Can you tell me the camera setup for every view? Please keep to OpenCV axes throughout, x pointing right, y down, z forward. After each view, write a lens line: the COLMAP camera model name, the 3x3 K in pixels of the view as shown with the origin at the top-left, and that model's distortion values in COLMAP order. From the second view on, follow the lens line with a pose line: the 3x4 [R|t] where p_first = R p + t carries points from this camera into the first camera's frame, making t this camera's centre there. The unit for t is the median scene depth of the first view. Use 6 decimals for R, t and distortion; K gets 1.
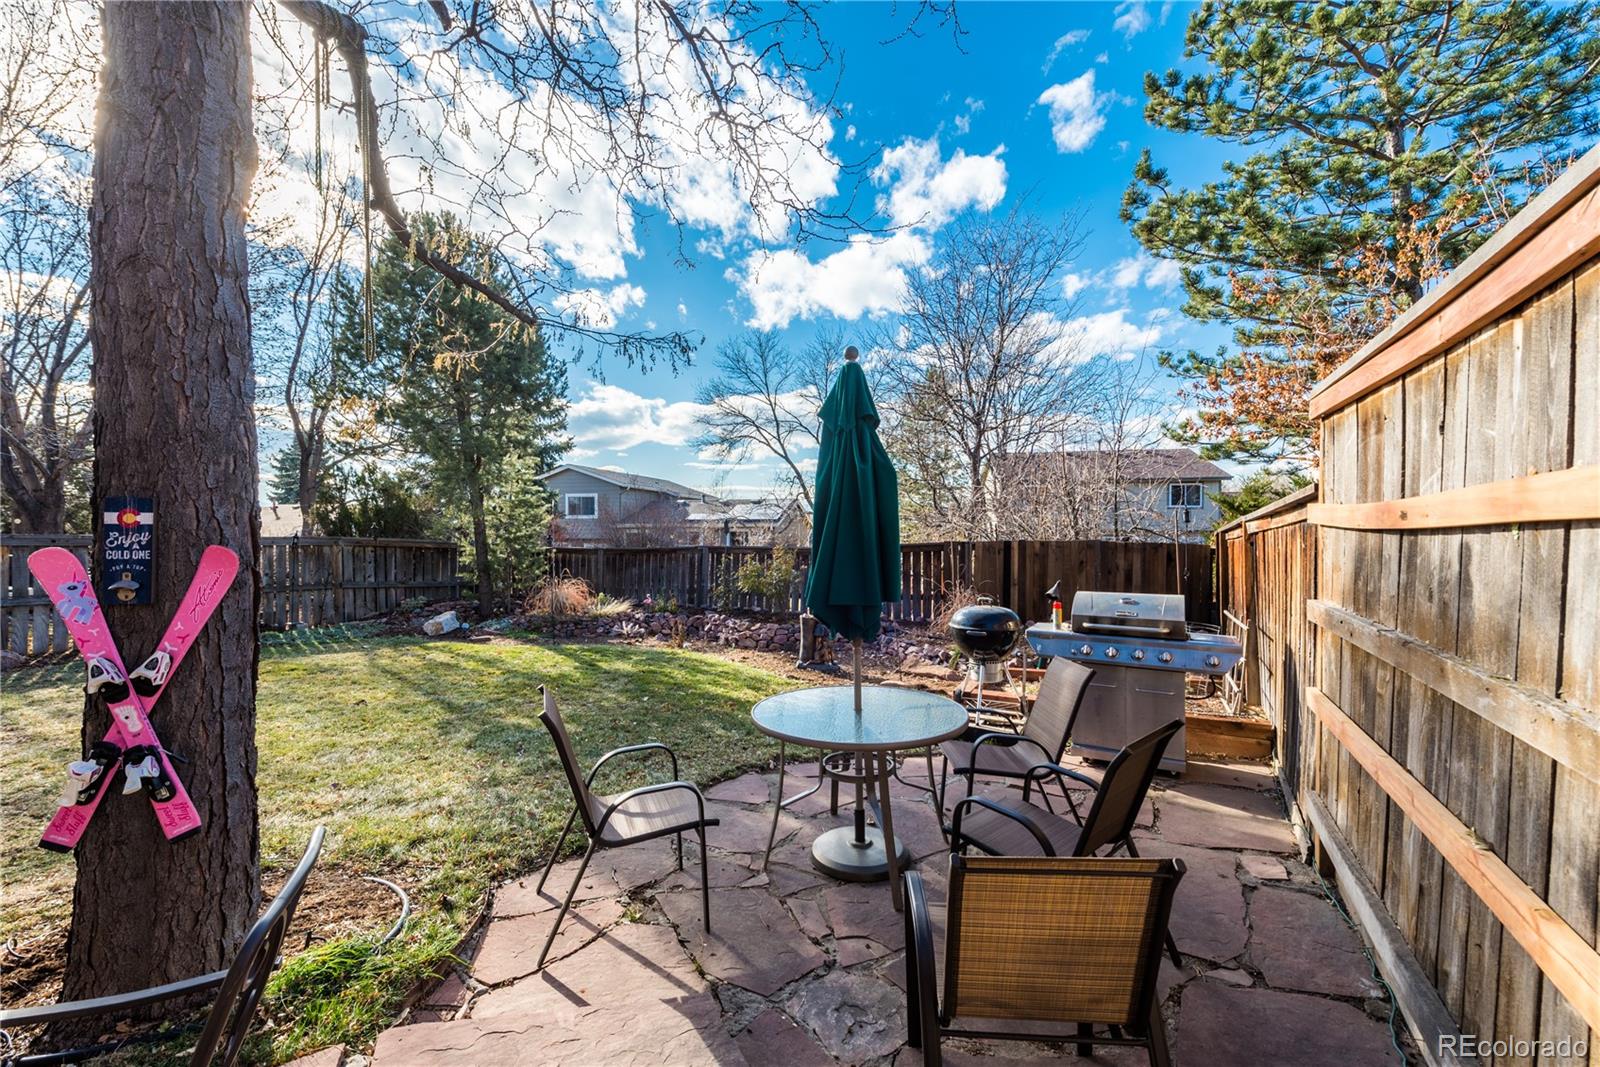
lens RADIAL K [[624.9, 0, 798.4], [0, 624.9, 531.6], [0, 0, 1]] dist [0.013370, -0.003918]
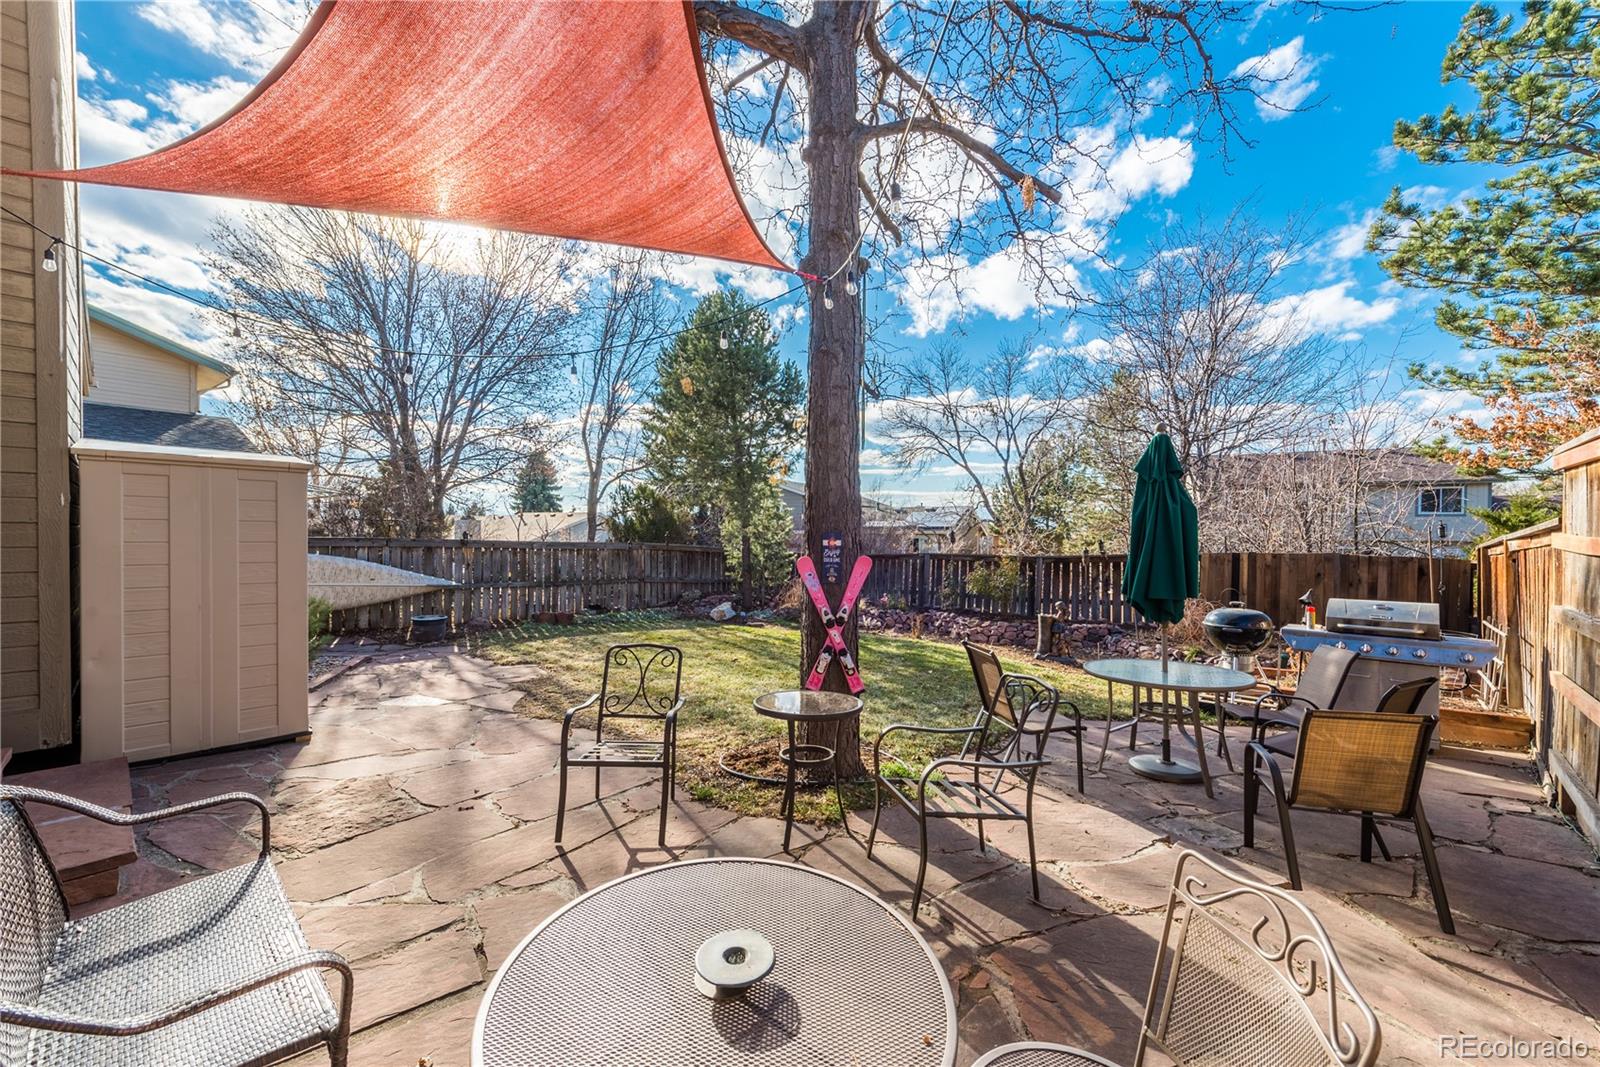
lens RADIAL K [[624.9, 0, 794.1], [0, 624.9, 534.9], [0, 0, 1]] dist [0.013370, -0.003918]
pose [[0.970165, 0.006145, -0.242368, -0.215409], [-0.006872, 0.999974, -0.002156, -0.013534], [0.242349, 0.003757, 0.970182, -0.349053]]
